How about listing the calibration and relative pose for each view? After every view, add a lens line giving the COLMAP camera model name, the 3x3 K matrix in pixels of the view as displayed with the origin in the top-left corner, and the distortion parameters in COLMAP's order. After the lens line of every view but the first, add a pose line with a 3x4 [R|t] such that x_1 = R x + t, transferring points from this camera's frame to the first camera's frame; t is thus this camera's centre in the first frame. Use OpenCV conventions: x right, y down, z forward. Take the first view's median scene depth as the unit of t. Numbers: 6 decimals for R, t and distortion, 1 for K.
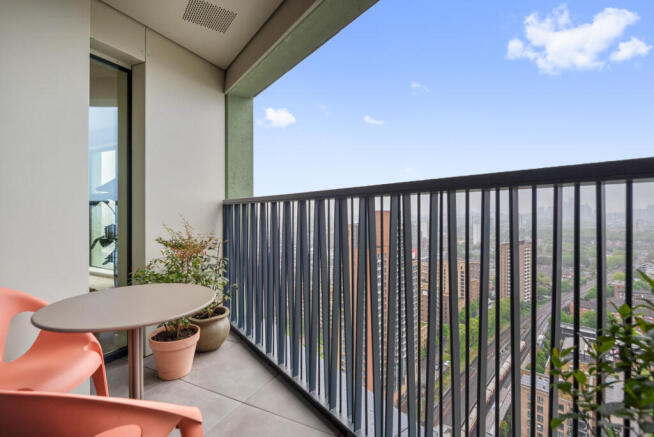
lens RADIAL K [[298.4, 0, 327.0], [0, 298.4, 218.5], [0, 0, 1]] dist [-0.001175, -0.000235]
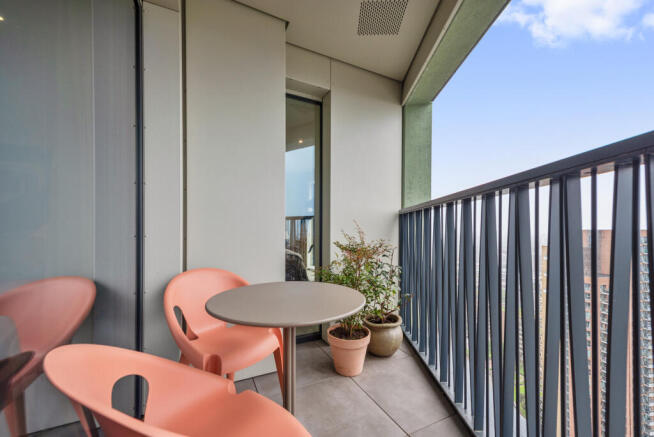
lens RADIAL K [[254.1, 0, 327.1], [0, 254.1, 230.6], [0, 0, 1]] dist [0.007060, -0.000039]
pose [[0.789085, 0.003892, -0.614271, -0.009322], [-0.015280, 0.999795, -0.013294, 0.030877], [0.614094, 0.019876, 0.788983, 0.199706]]
